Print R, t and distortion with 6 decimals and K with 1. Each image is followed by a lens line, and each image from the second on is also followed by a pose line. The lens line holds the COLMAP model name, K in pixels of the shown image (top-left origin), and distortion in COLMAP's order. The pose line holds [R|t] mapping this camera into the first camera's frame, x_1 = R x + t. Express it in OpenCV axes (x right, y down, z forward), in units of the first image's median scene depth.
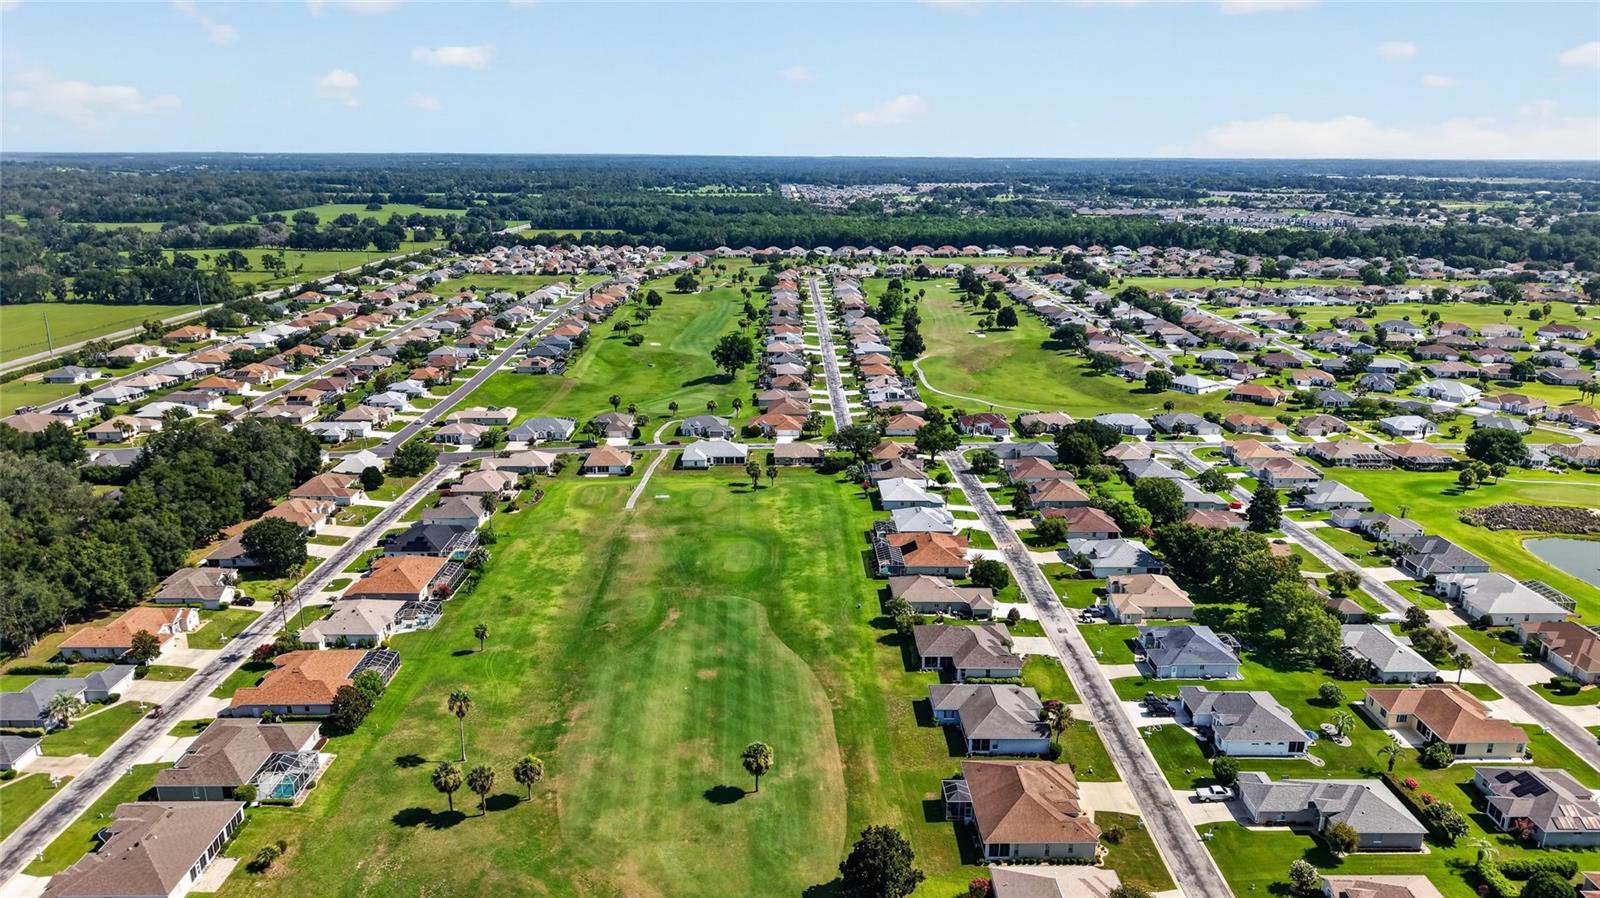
lens RADIAL K [[1068.8, 0, 800.0], [0, 1068.8, 449.0], [0, 0, 1]] dist [0.045348, -0.071033]
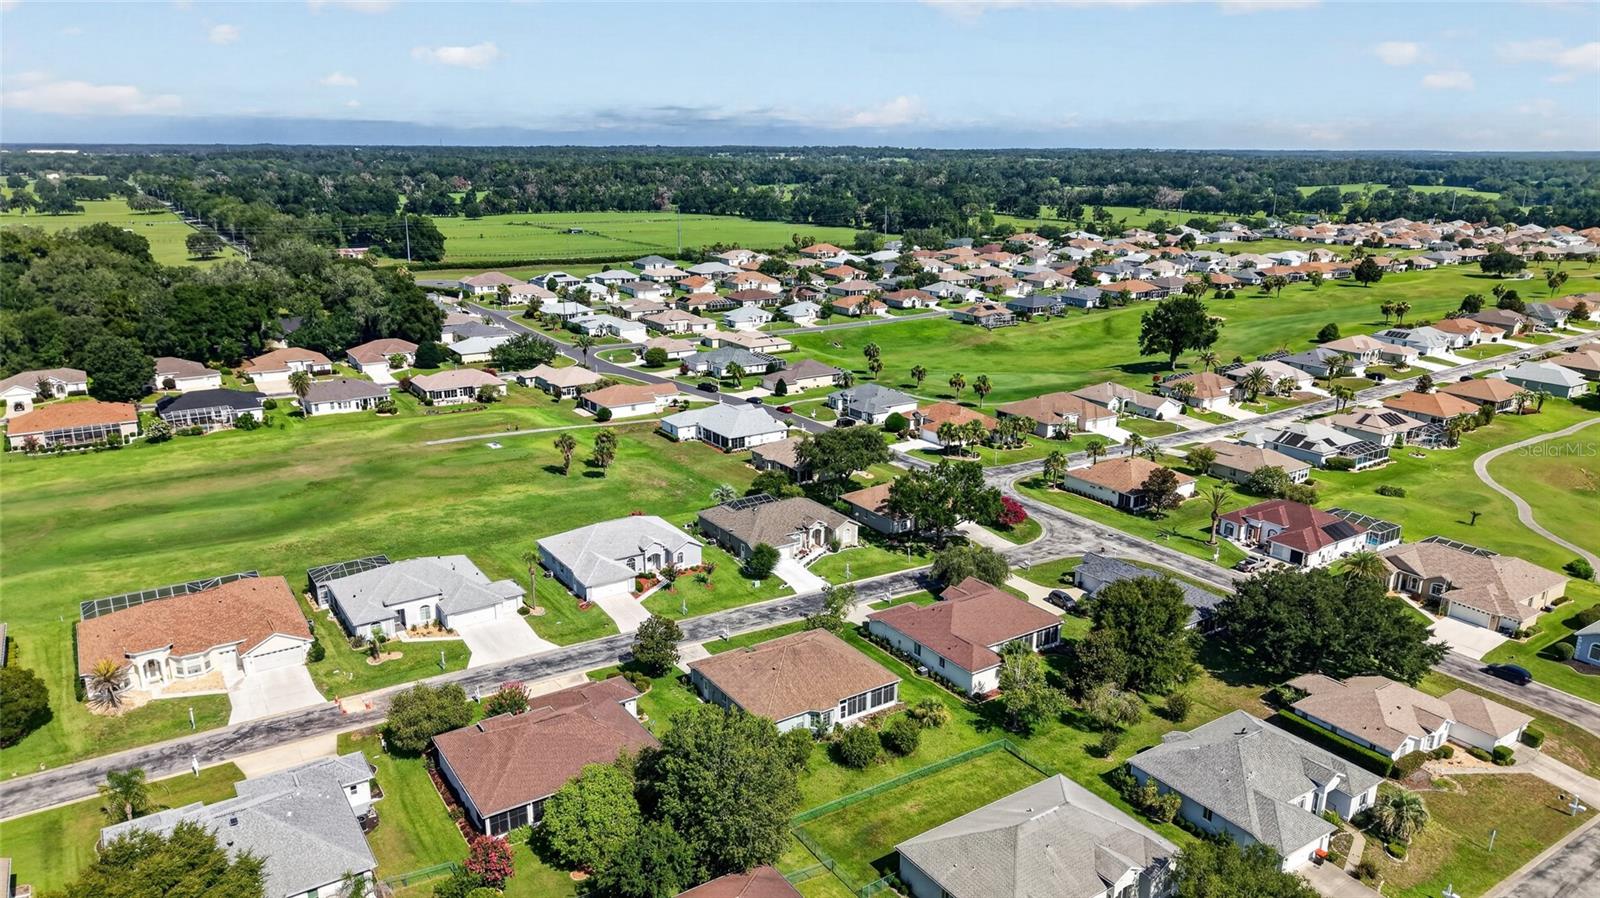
lens RADIAL K [[1068.8, 0, 800.0], [0, 1068.8, 449.0], [0, 0, 1]] dist [0.045348, -0.071033]
pose [[0.545318, 0.227702, -0.806709, 0.377966], [-0.229121, 0.966238, 0.117850, -0.055630], [0.806307, 0.120568, 0.579078, 0.575889]]
